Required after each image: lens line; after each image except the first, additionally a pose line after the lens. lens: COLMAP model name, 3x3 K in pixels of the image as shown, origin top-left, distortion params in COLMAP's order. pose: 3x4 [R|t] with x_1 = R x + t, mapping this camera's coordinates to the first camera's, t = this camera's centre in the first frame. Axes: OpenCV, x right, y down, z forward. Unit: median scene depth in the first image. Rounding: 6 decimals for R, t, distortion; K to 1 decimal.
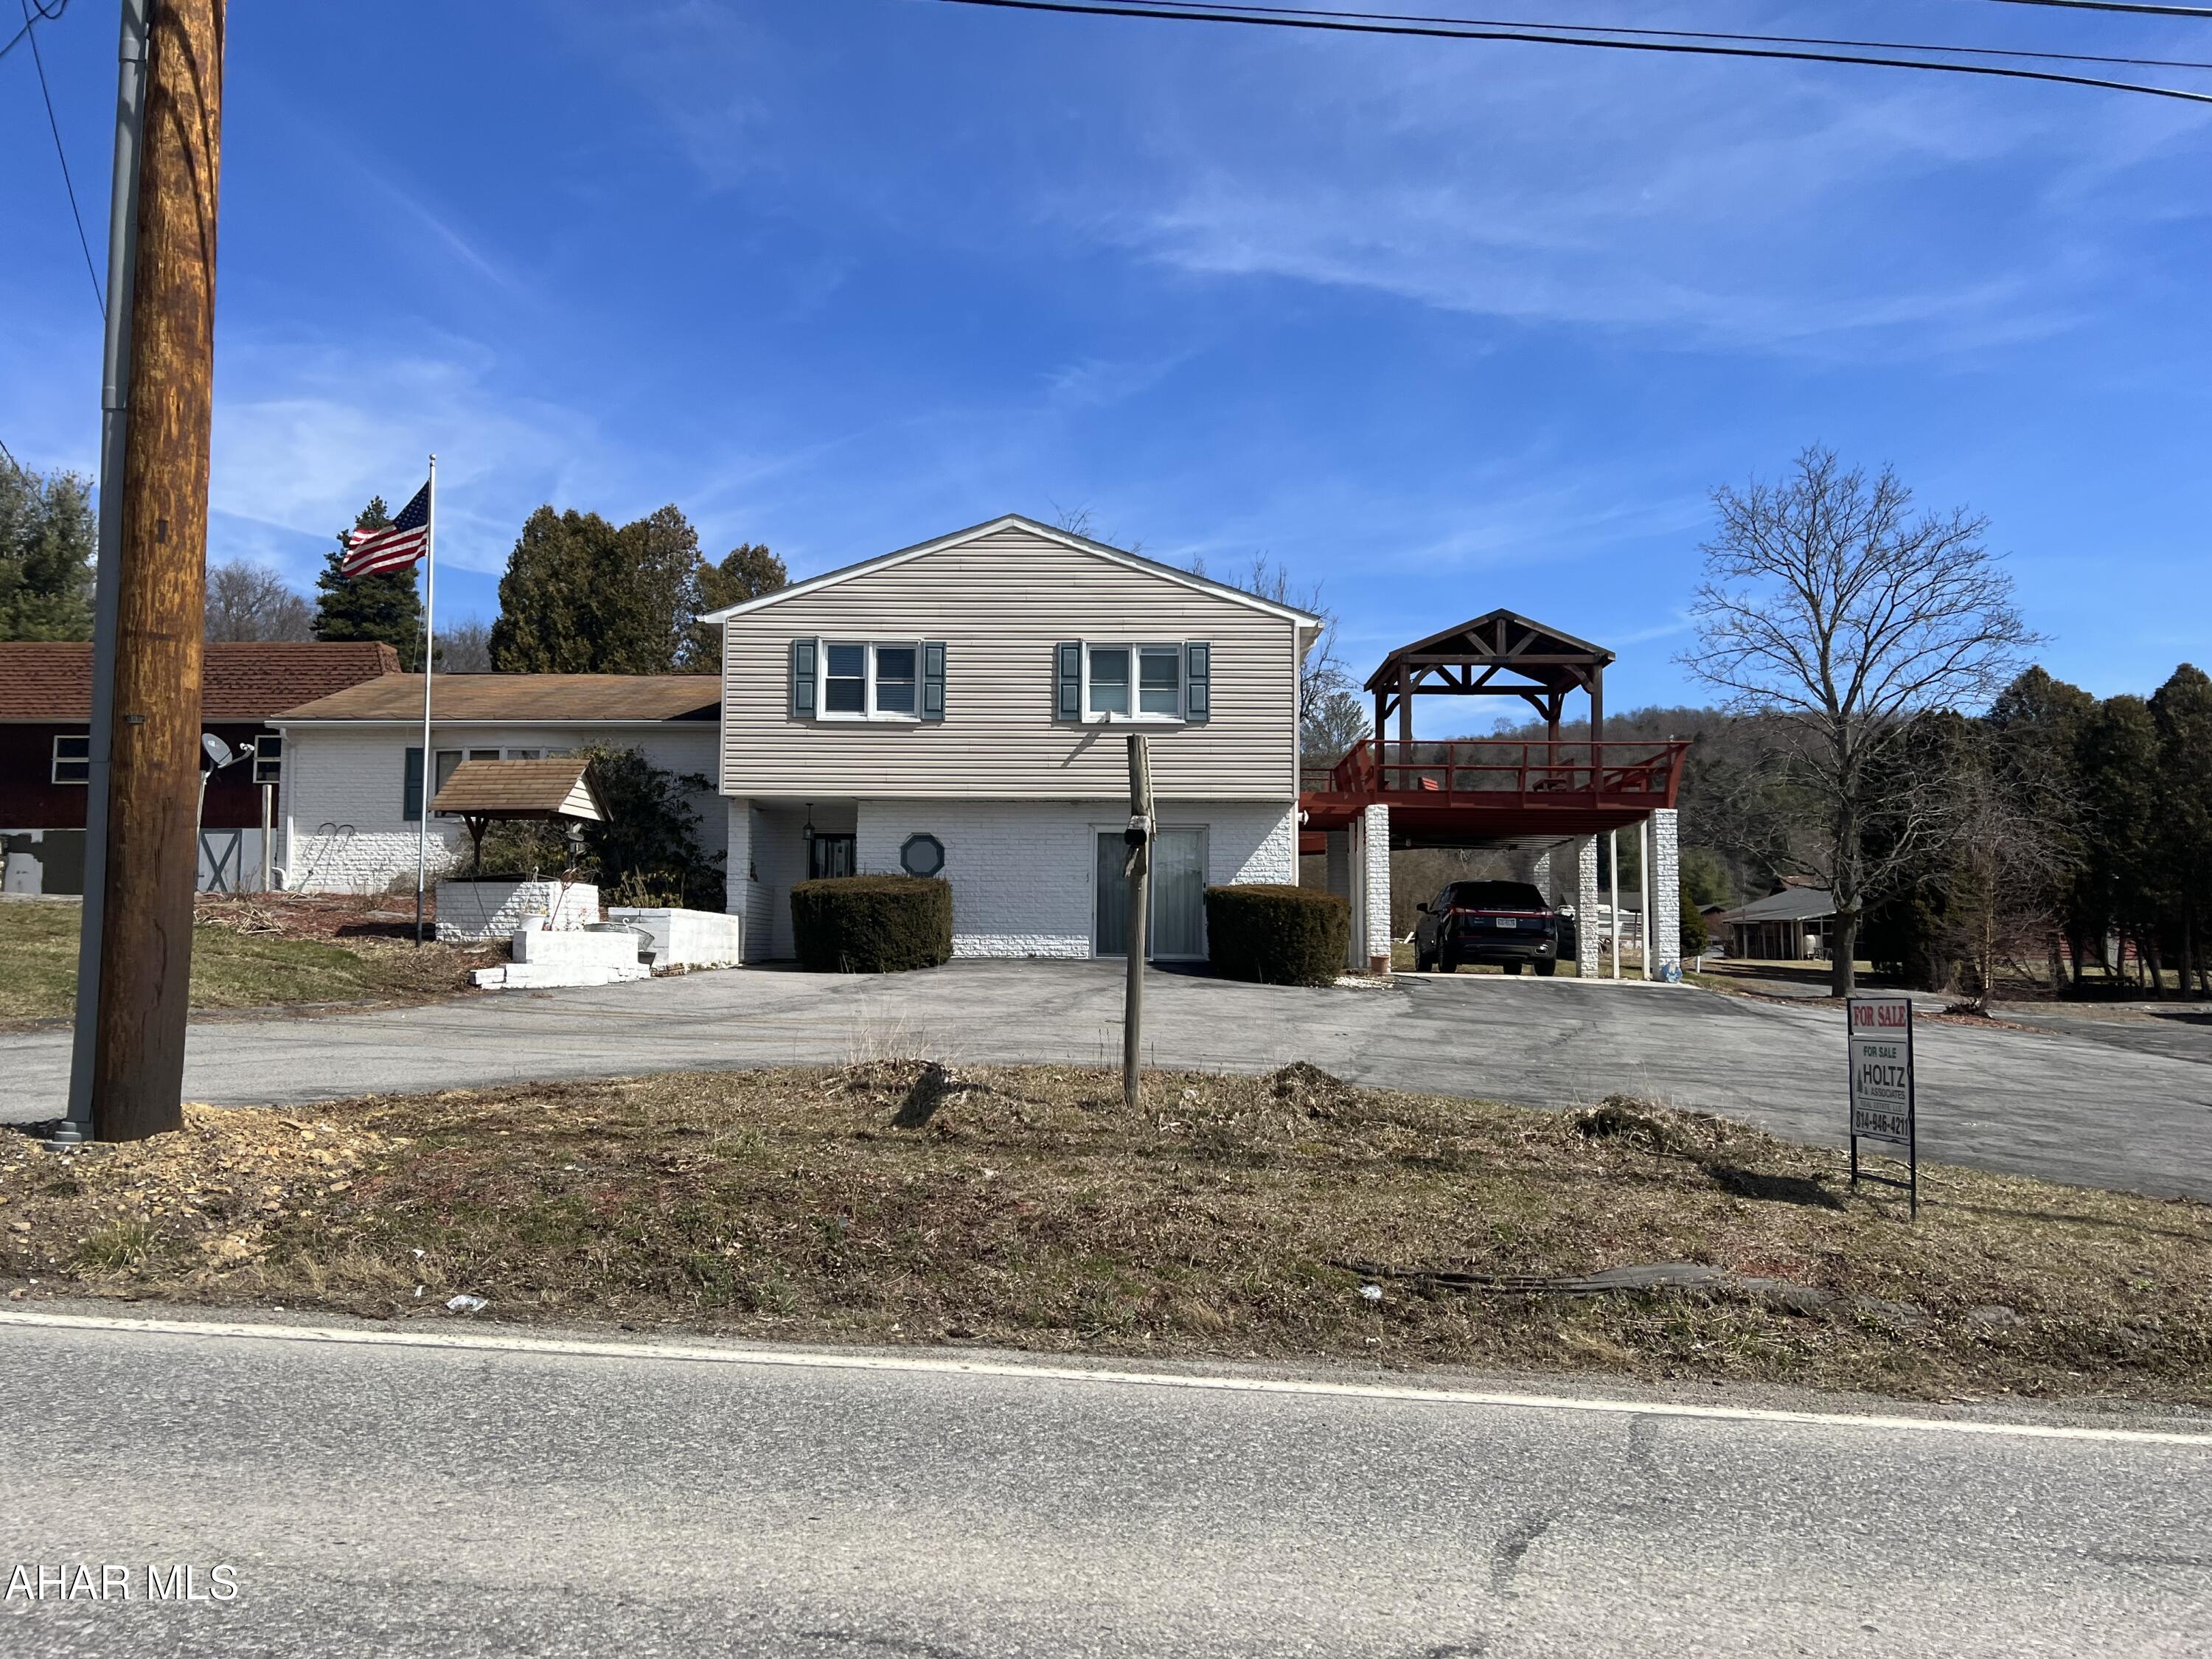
lens RADIAL K [[1682.1, 0, 1121.5], [0, 1682.1, 836.2], [0, 0, 1]] dist [0.075644, -0.036112]
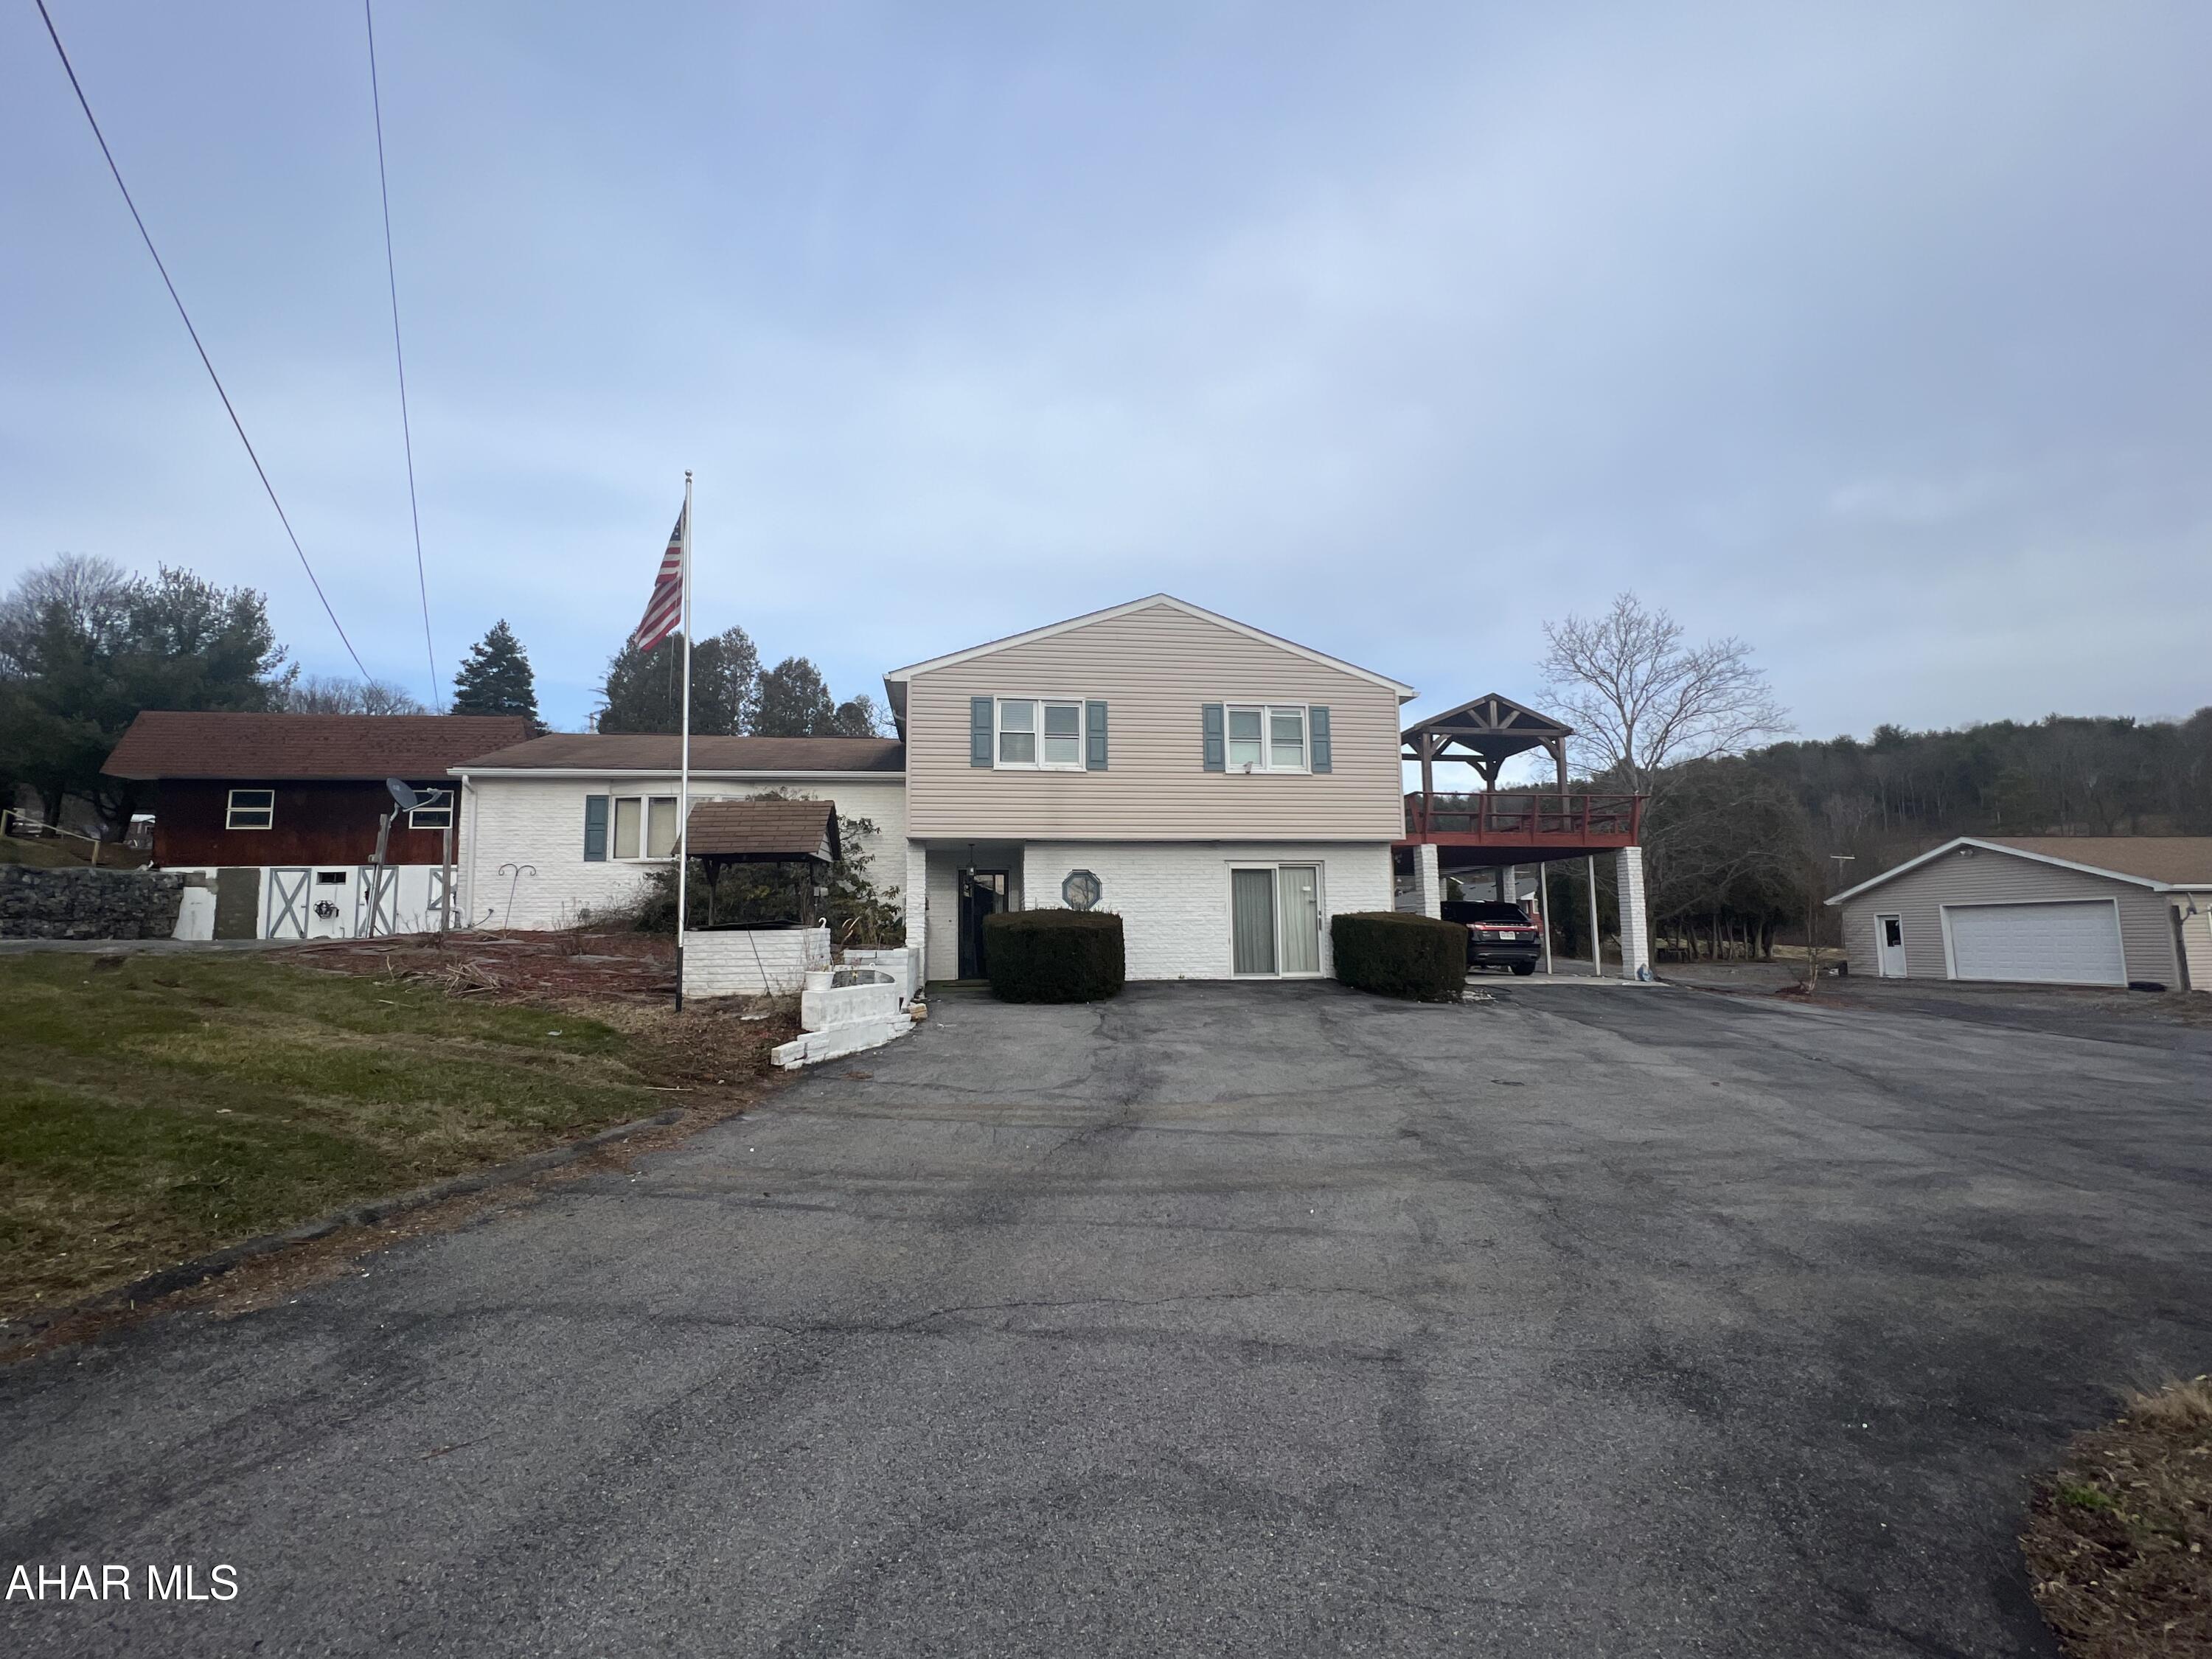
lens RADIAL K [[968.3, 0, 1110.5], [0, 968.3, 841.5], [0, 0, 1]] dist [0.011823, 0.001258]
pose [[0.984818, -0.002541, 0.173570, -0.202803], [0.006093, 0.999783, -0.019931, -0.007477], [-0.173482, 0.020686, 0.984620, 0.339619]]
